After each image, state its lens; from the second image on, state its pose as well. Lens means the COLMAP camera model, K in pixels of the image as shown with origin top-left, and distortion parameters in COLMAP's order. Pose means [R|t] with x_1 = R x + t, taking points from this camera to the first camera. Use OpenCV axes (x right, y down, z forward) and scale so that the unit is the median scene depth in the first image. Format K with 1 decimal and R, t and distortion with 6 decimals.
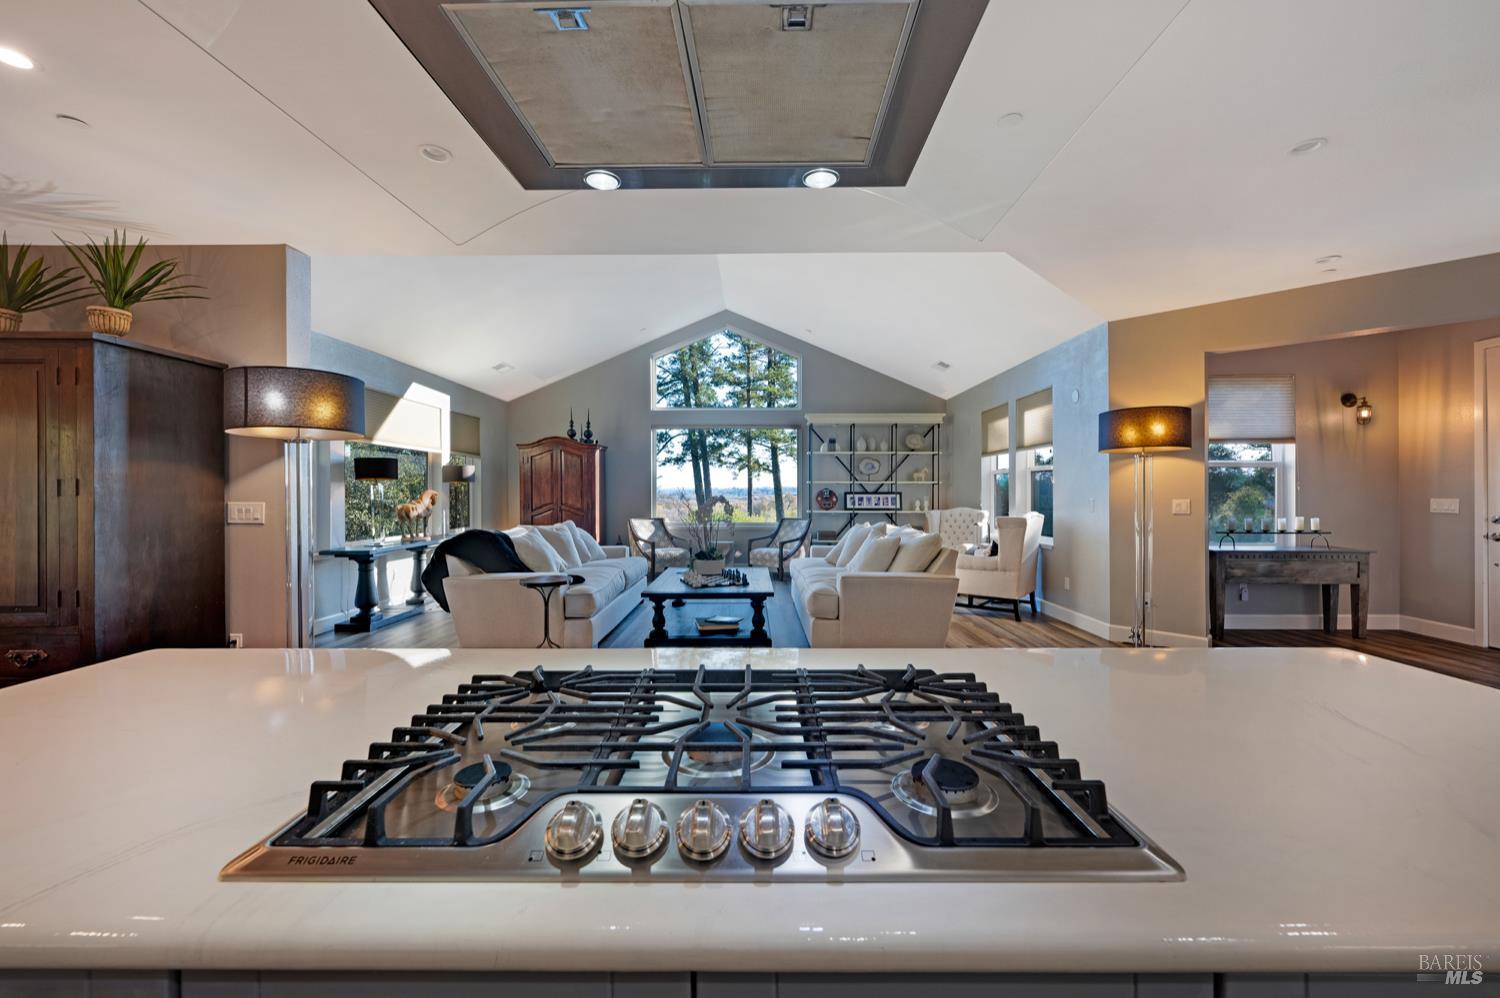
lens RADIAL K [[606.1, 0, 751.7], [0, 606.1, 497.5], [0, 0, 1]] dist [-0.000353, -0.000012]
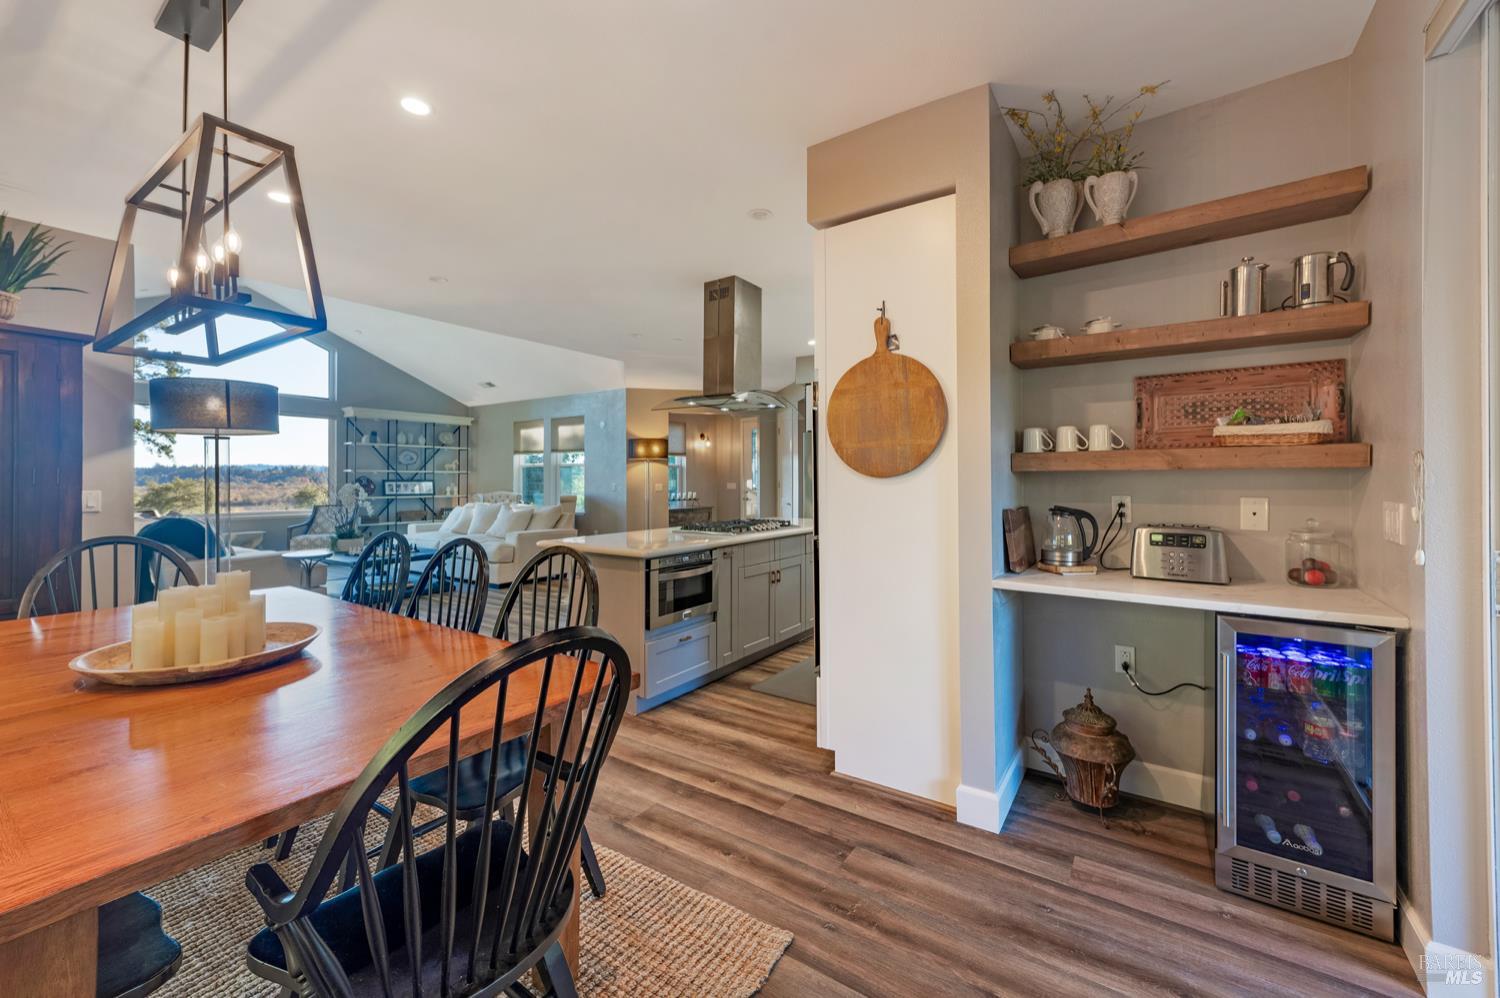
lens RADIAL K [[606.1, 0, 749.2], [0, 606.1, 483.9], [0, 0, 1]] dist [-0.000353, -0.000012]
pose [[0.556610, -0.005649, 0.830755, -0.447891], [0.006513, 0.999976, 0.002437, 0.000395], [-0.830749, 0.004054, 0.556633, -0.205733]]
